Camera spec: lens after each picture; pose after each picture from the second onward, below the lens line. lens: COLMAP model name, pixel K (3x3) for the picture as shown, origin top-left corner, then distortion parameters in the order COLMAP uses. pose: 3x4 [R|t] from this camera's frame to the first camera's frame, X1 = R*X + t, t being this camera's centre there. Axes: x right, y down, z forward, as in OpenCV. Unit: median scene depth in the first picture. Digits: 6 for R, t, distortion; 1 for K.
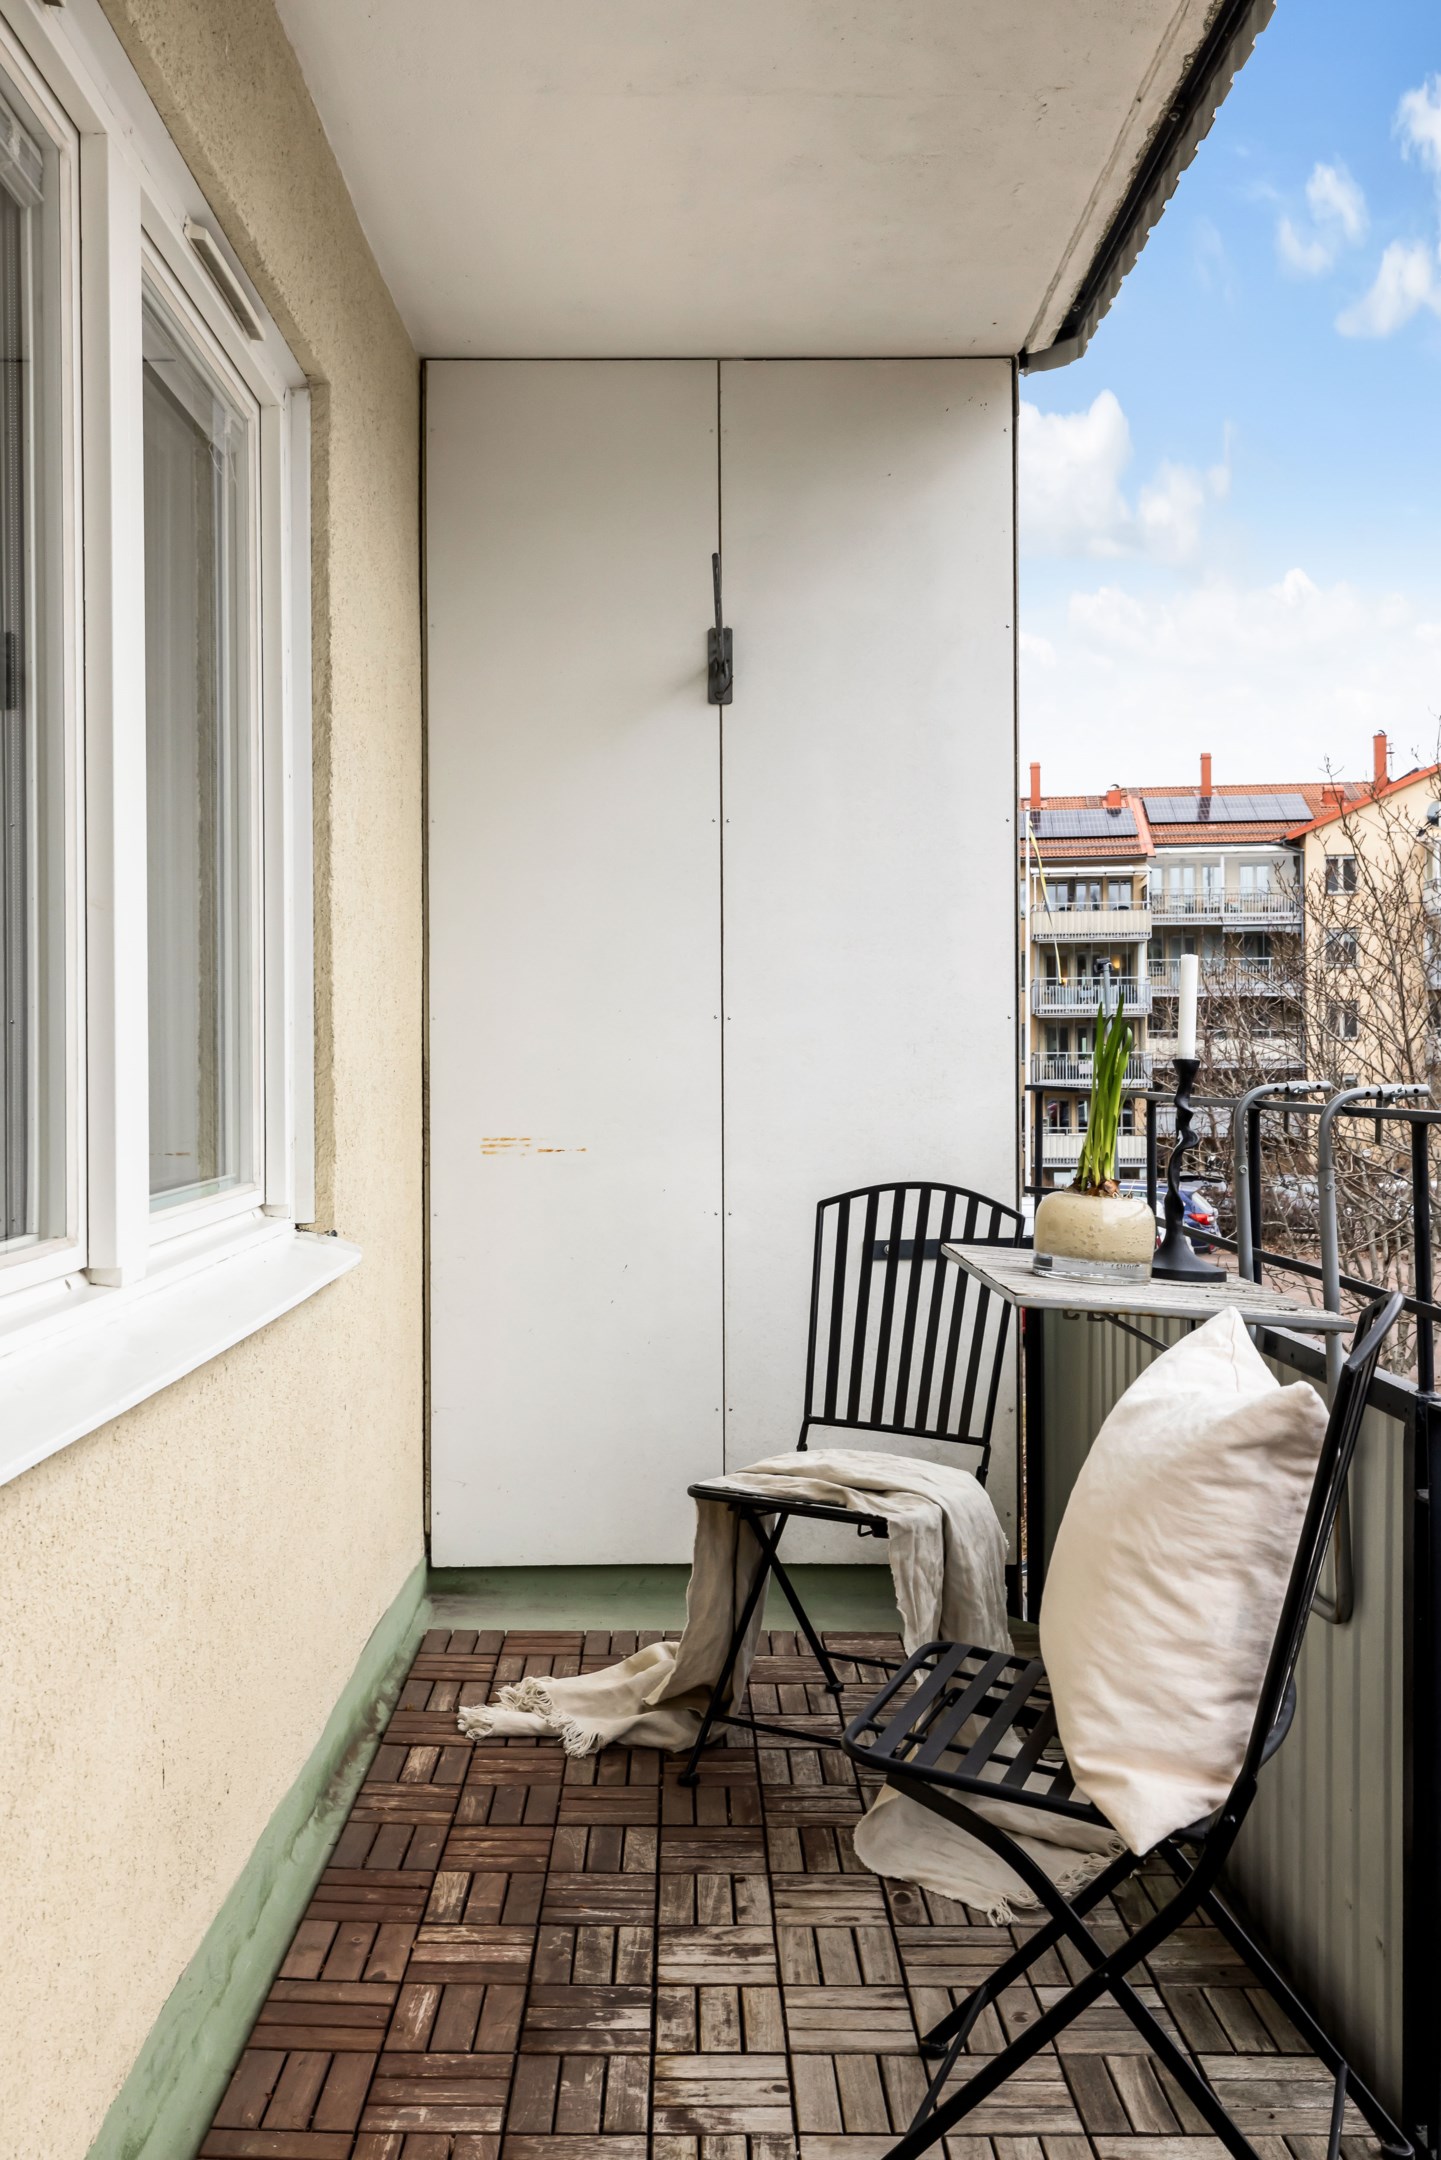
lens RADIAL K [[1830.1, 0, 719.4], [0, 1830.1, 1055.3], [0, 0, 1]] dist [0.002780, 0.004742]
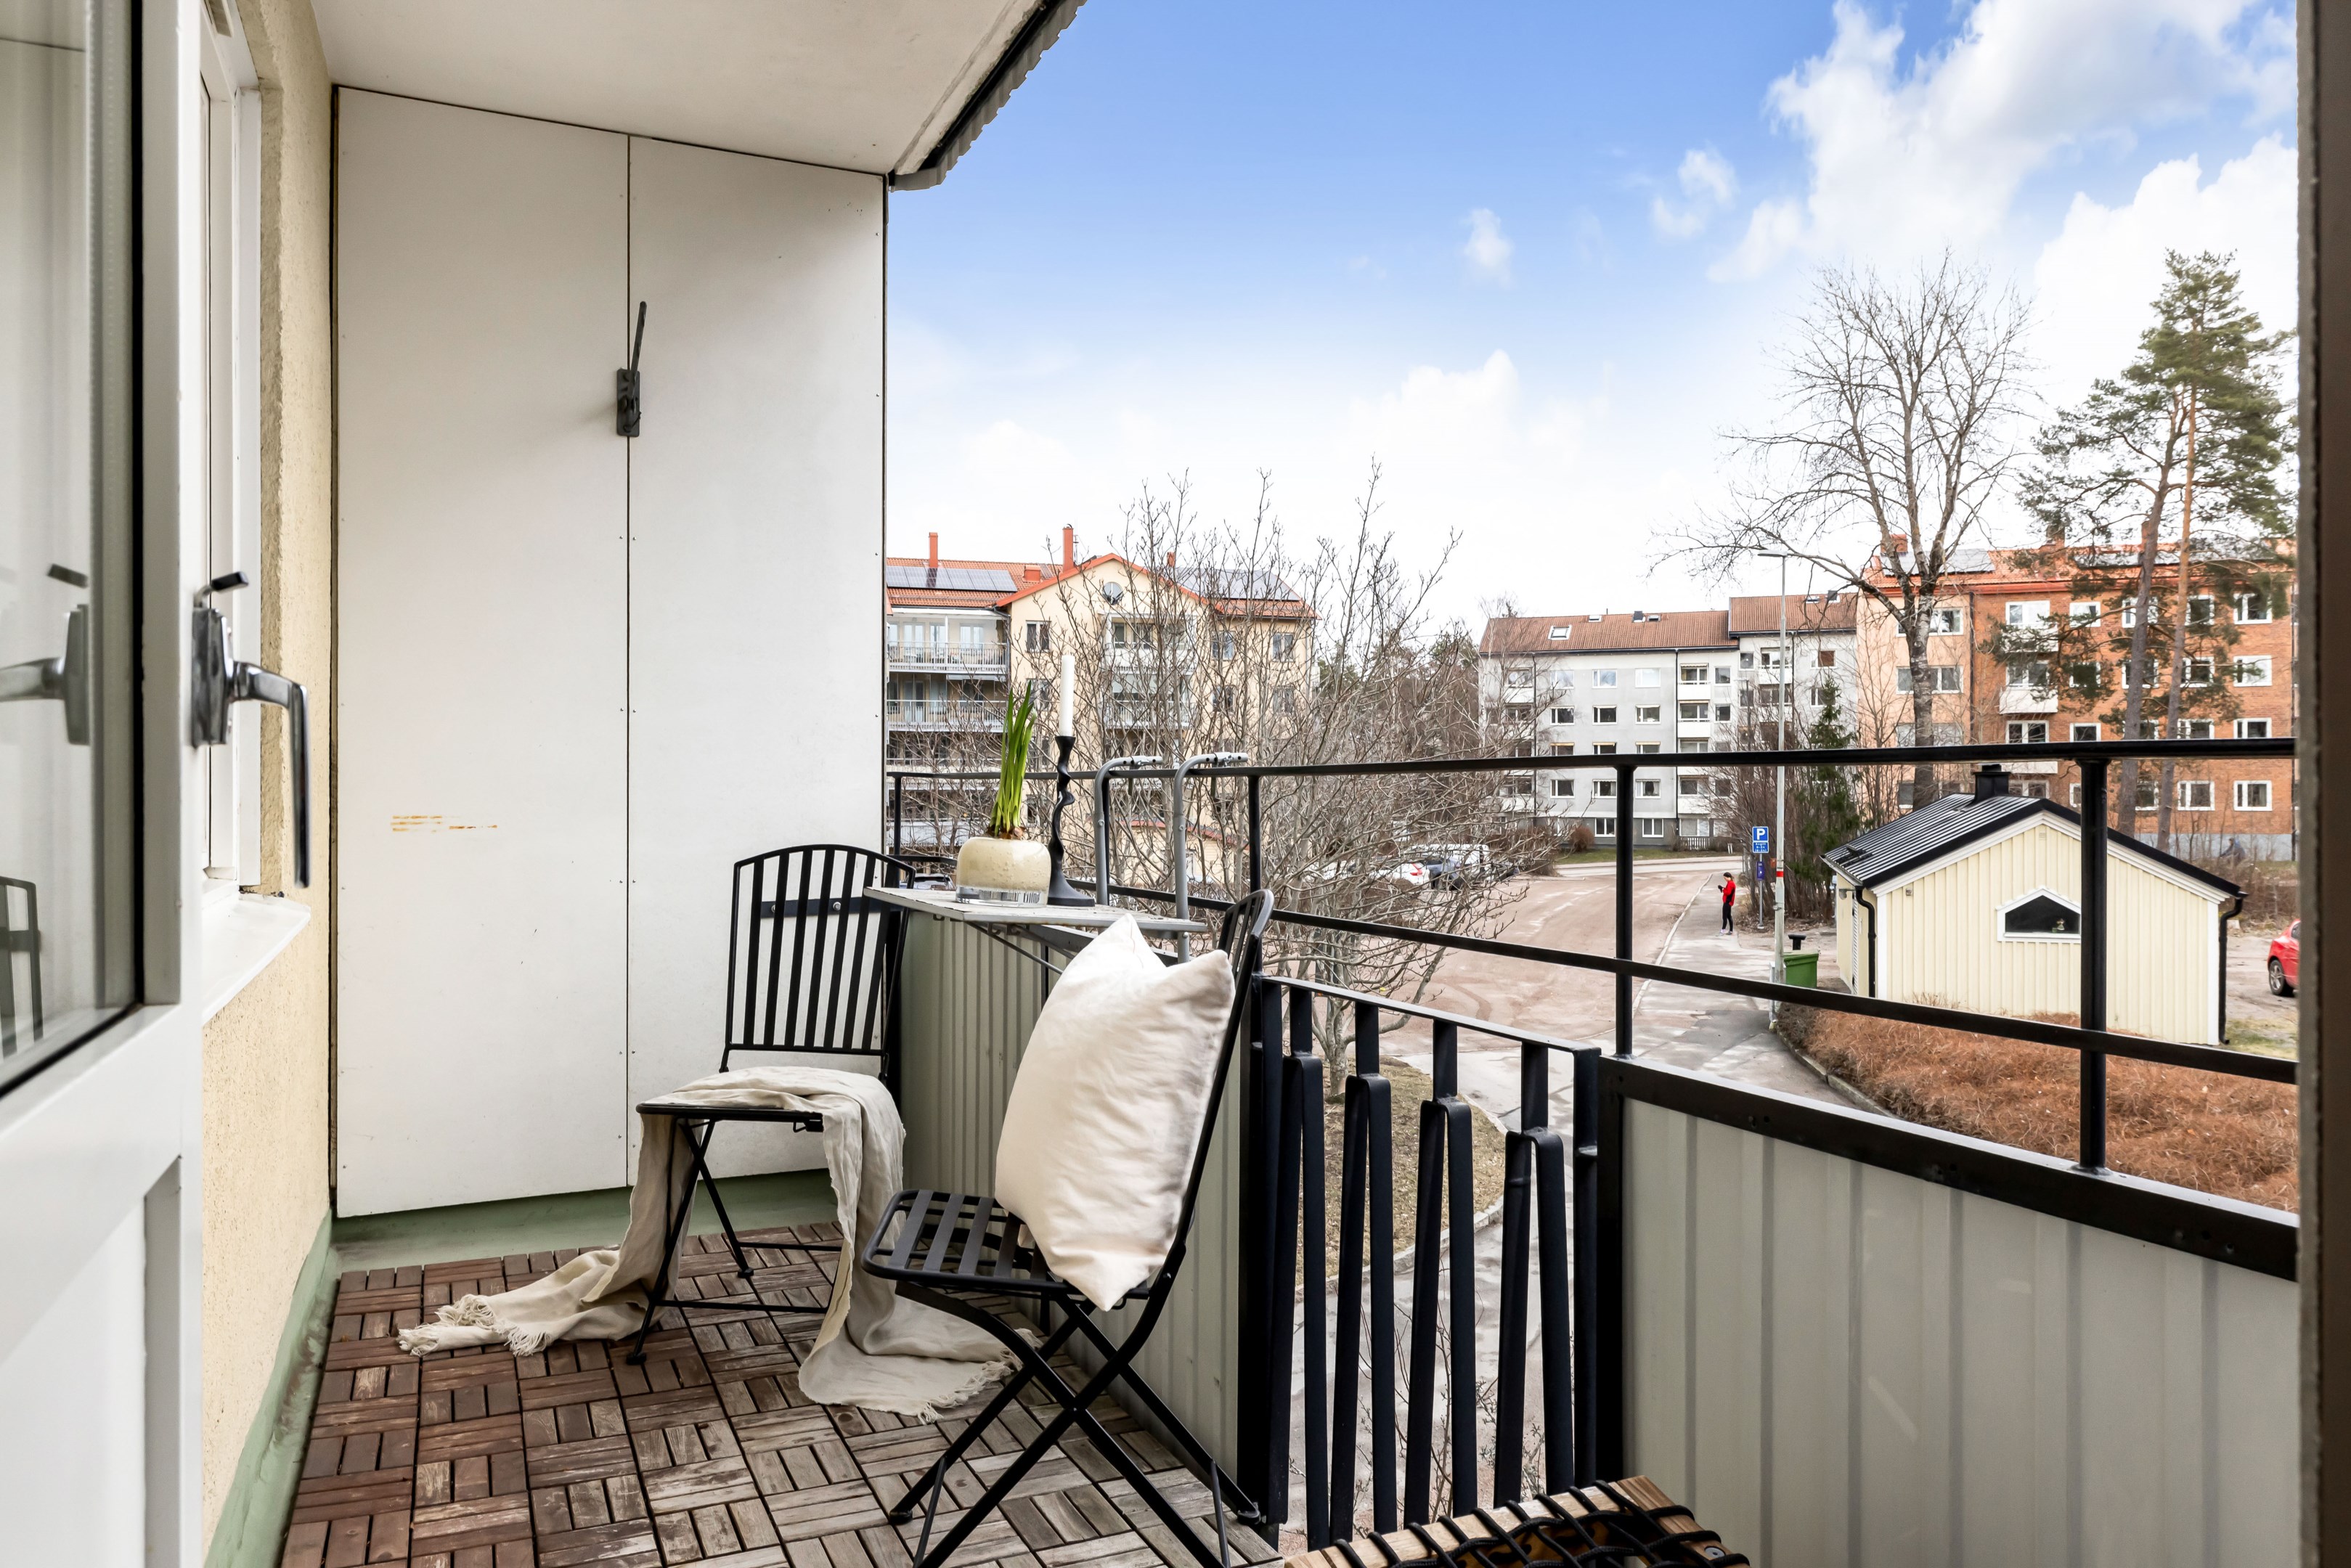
lens RADIAL K [[1528.4, 0, 1175.5], [0, 1528.4, 784.0], [0, 0, 1]] dist [-0.001321, 0.001860]
pose [[0.913740, 0.004356, 0.406277, -0.105404], [-0.005598, 0.999983, 0.001868, 0.031268], [-0.406262, -0.003981, 0.913748, -0.018398]]
